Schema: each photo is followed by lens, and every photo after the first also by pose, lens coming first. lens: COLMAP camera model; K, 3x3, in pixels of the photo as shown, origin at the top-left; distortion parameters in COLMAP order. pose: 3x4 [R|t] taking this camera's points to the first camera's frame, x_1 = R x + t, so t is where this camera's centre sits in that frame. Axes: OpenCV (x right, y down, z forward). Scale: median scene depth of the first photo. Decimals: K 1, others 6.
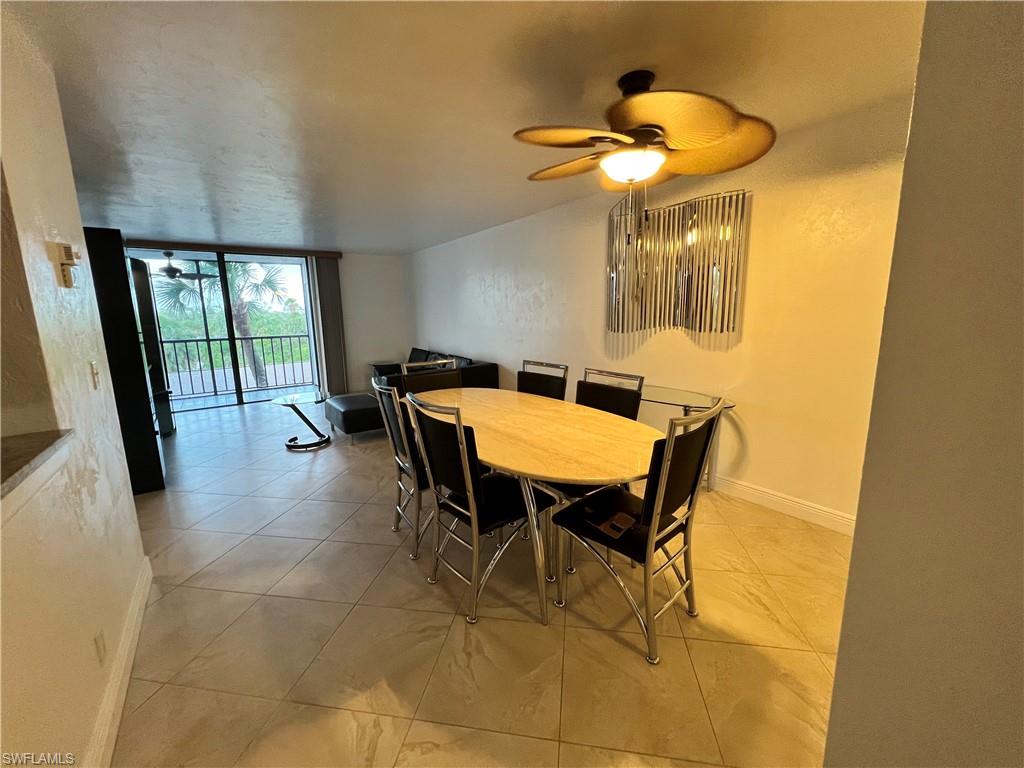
lens RADIAL K [[407.9, 0, 519.4], [0, 407.9, 384.7], [0, 0, 1]] dist [-0.007956, 0.000483]
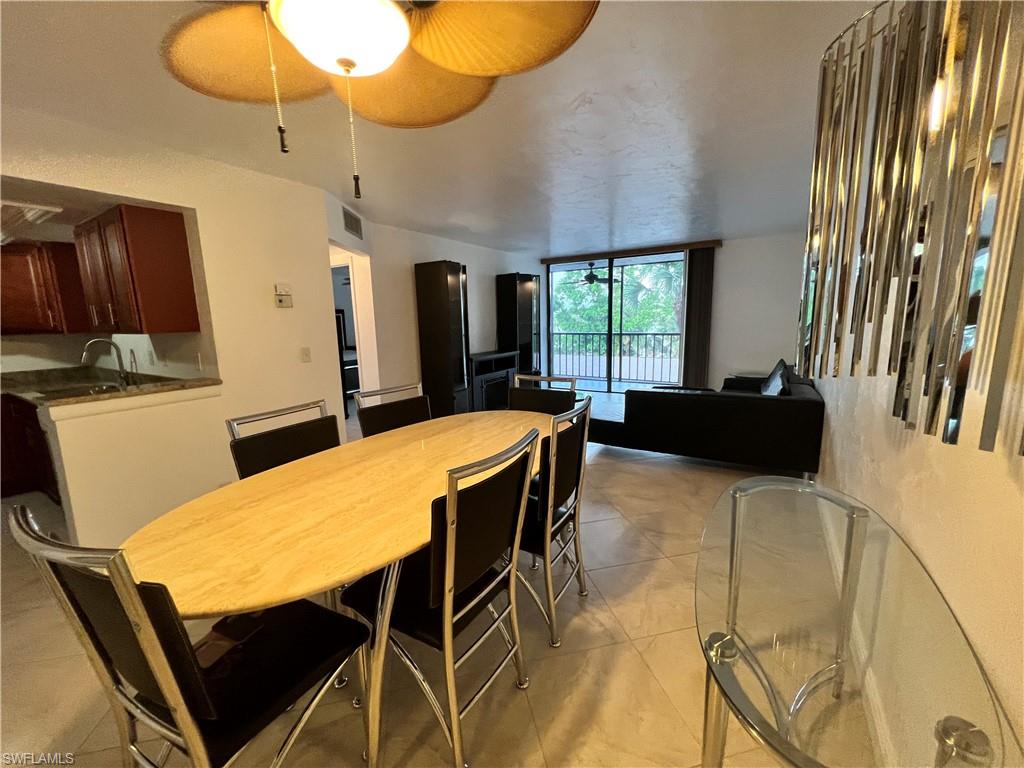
lens RADIAL K [[407.9, 0, 515.6], [0, 407.9, 384.9], [0, 0, 1]] dist [-0.007956, 0.000483]
pose [[0.351309, 0.167708, -0.921117, 0.285455], [-0.149951, 0.981205, 0.121458, -0.072044], [0.924173, 0.095453, 0.369854, 0.348953]]
